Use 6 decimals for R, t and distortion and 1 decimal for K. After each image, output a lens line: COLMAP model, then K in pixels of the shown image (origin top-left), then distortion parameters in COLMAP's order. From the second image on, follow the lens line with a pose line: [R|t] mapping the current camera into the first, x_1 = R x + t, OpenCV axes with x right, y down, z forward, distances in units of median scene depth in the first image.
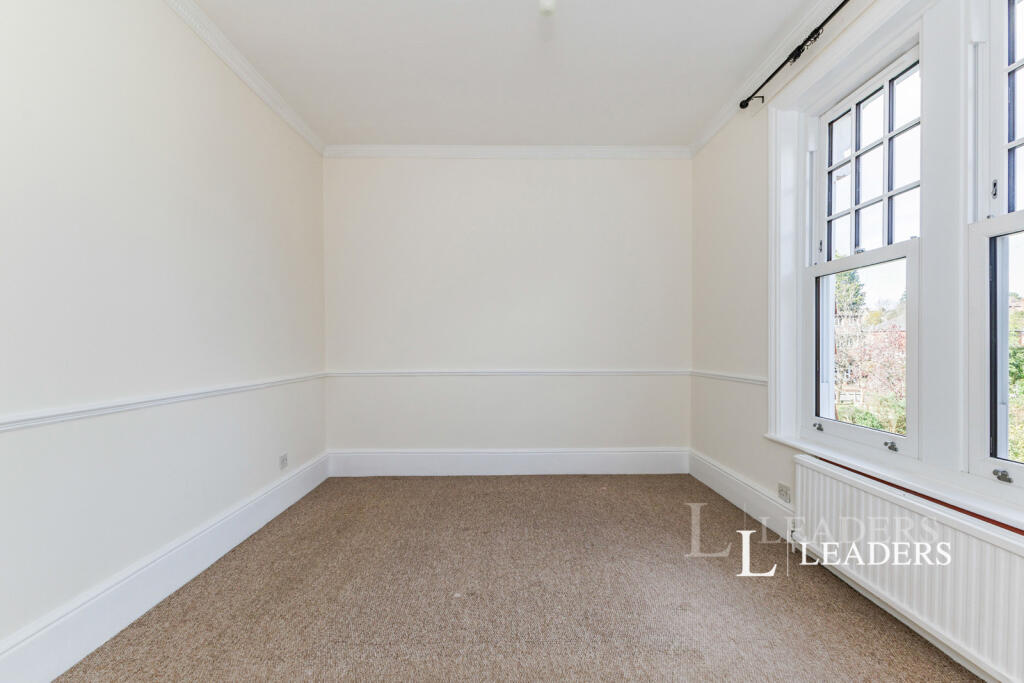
lens RADIAL K [[439.5, 0, 512.8], [0, 439.5, 352.2], [0, 0, 1]] dist [0.010634, 0.000054]
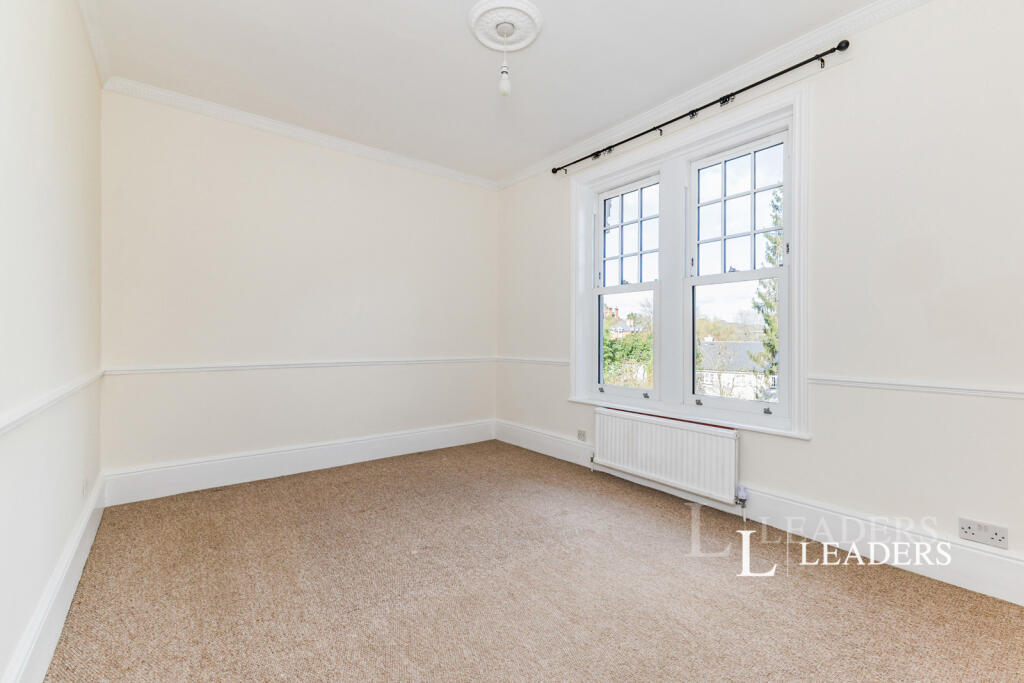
lens RADIAL K [[444.7, 0, 512.0], [0, 444.7, 341.5], [0, 0, 1]] dist [0.009114, 0.000155]
pose [[0.795741, 0.001056, 0.605636, -0.516008], [0.002613, 0.999983, -0.005176, 0.002971], [-0.605632, 0.005701, 0.795725, -0.074640]]
